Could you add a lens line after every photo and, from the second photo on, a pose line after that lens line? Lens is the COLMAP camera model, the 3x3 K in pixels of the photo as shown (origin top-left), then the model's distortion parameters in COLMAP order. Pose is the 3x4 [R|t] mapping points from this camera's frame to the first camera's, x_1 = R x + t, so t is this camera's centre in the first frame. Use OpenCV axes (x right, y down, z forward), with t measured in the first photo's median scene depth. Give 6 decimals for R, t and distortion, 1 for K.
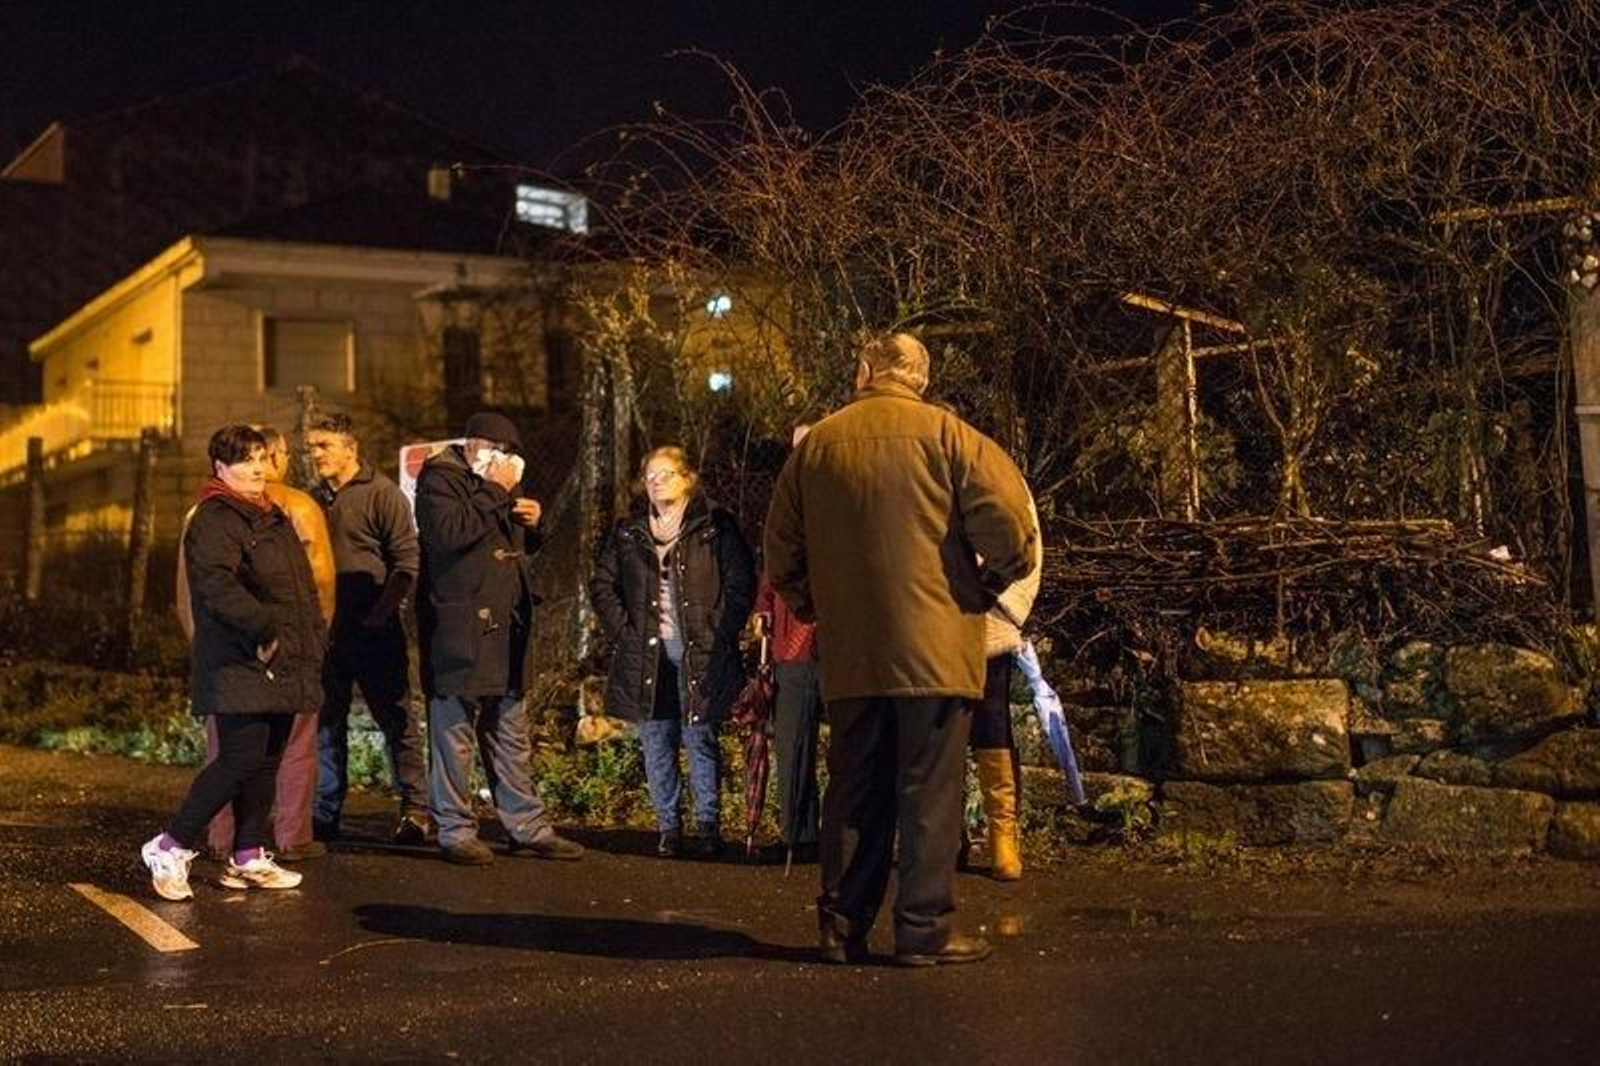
lens RADIAL K [[1701.7, 0, 800.0], [0, 1701.7, 532.1], [0, 0, 1]] dist [0.008519, 0.000000]
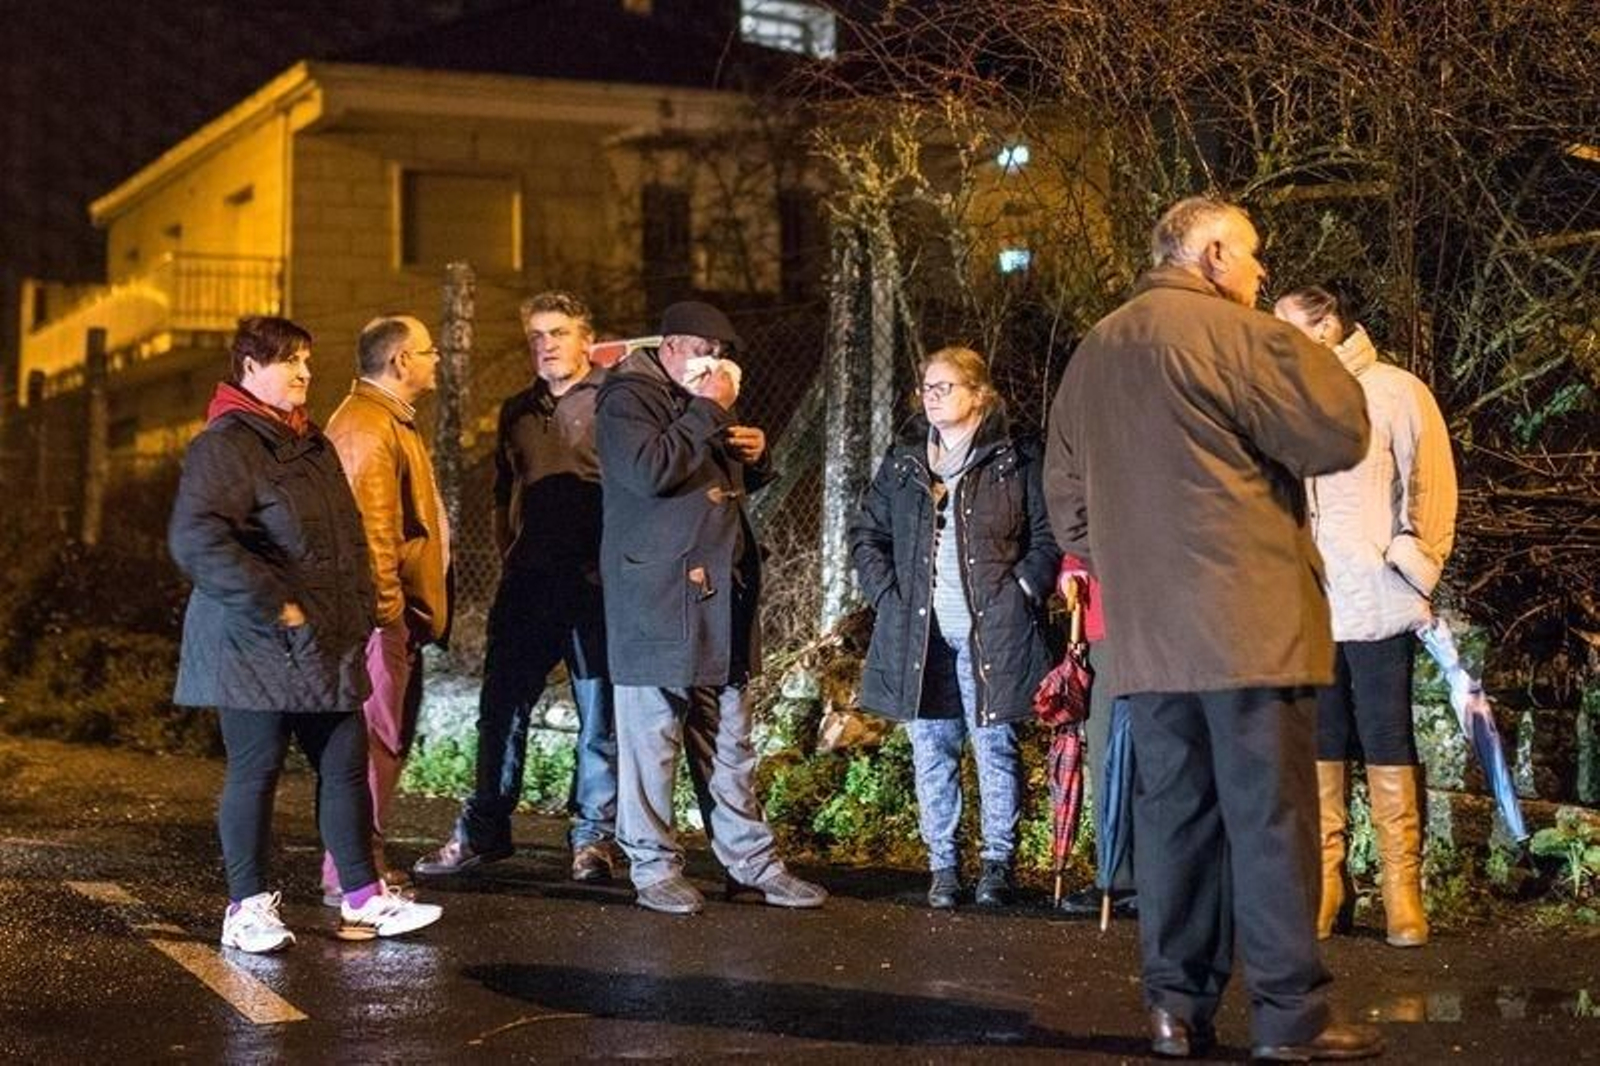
lens RADIAL K [[1701.7, 0, 800.7], [0, 1701.7, 537.9], [0, 0, 1]] dist [0.008519, 0.000000]
pose [[0.999469, 0.009523, -0.031147, -0.115849], [-0.009715, 0.999935, -0.006028, 0.037021], [0.031087, 0.006327, 0.999497, 0.262912]]
